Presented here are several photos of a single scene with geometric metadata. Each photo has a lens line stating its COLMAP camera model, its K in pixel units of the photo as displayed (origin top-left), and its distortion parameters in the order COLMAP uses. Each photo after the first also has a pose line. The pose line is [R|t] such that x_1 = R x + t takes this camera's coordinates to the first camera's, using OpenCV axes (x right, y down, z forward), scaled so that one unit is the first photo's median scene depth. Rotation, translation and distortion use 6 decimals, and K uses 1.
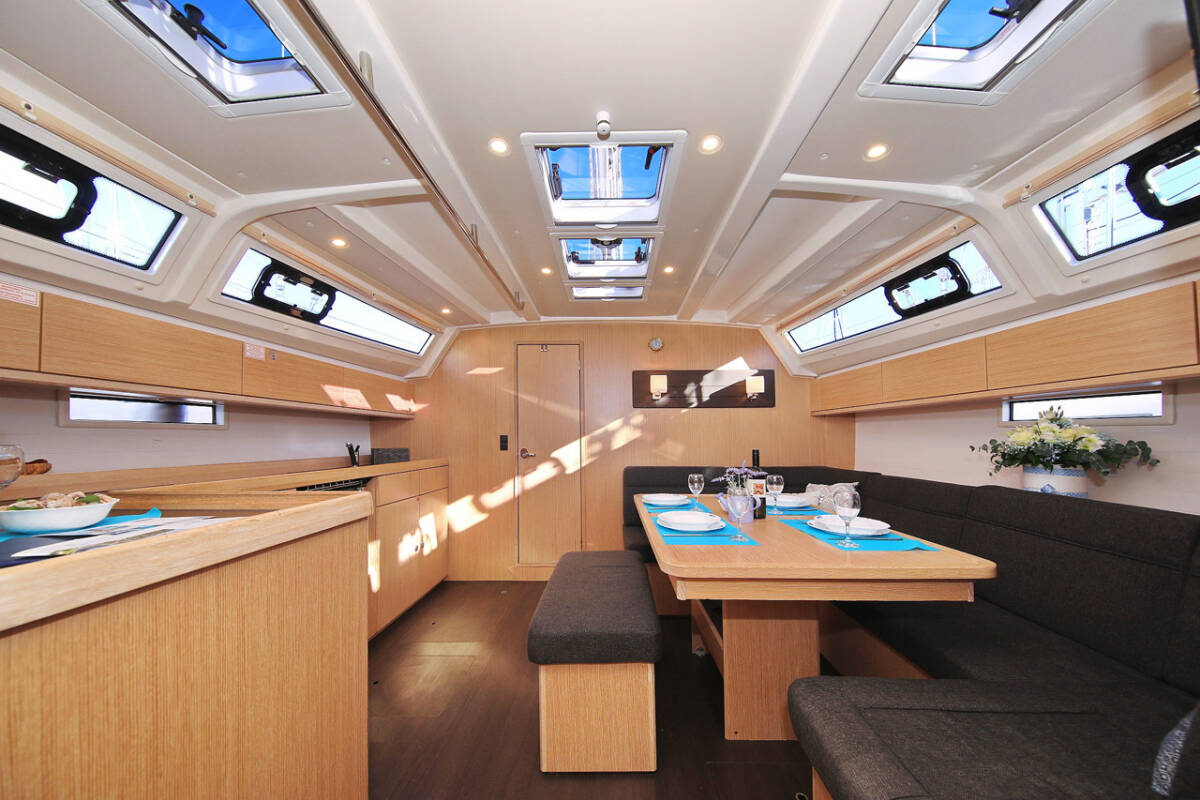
lens RADIAL K [[387.9, 0, 572.7], [0, 387.9, 427.2], [0, 0, 1]] dist [-0.000435, -0.000086]
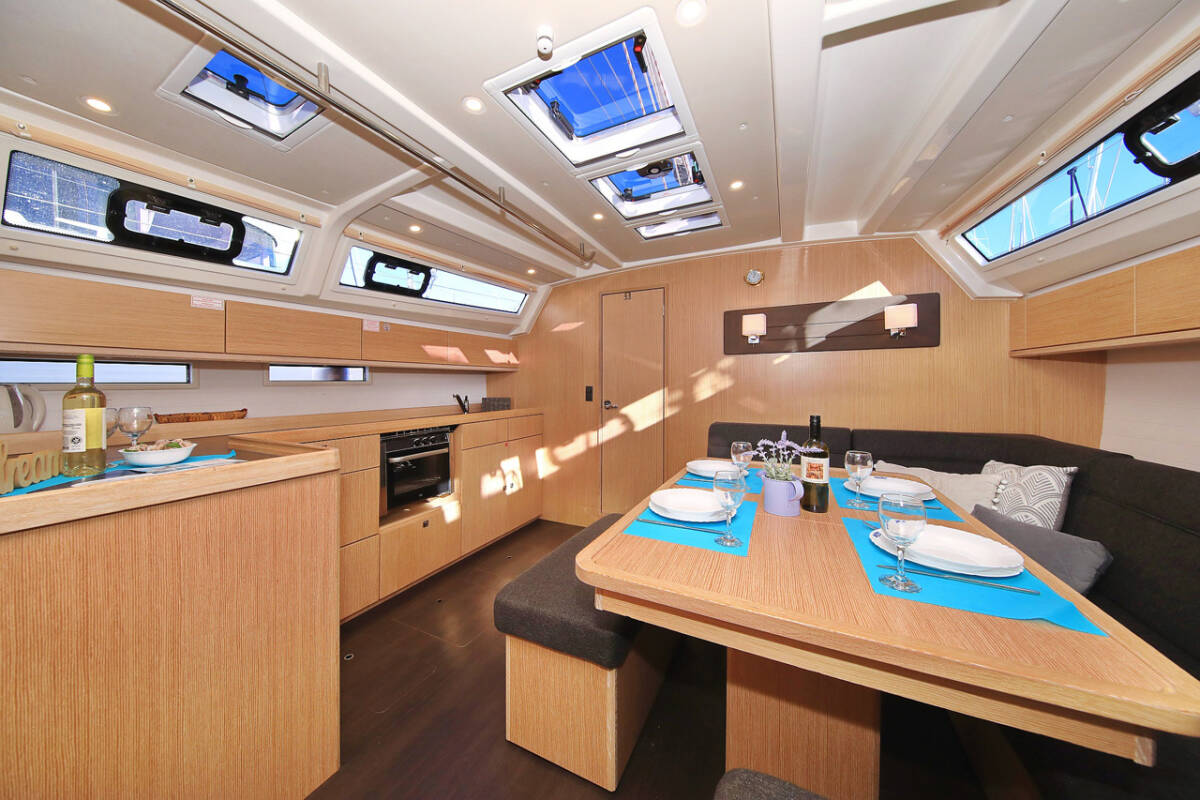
lens RADIAL K [[368.5, 0, 568.1], [0, 368.5, 383.5], [0, 0, 1]] dist [-0.000284, -0.000083]
pose [[0.904257, -0.005322, -0.426956, 0.272902], [0.019364, 0.999405, 0.028554, -0.022640], [0.426550, -0.034087, 0.903821, 0.150588]]
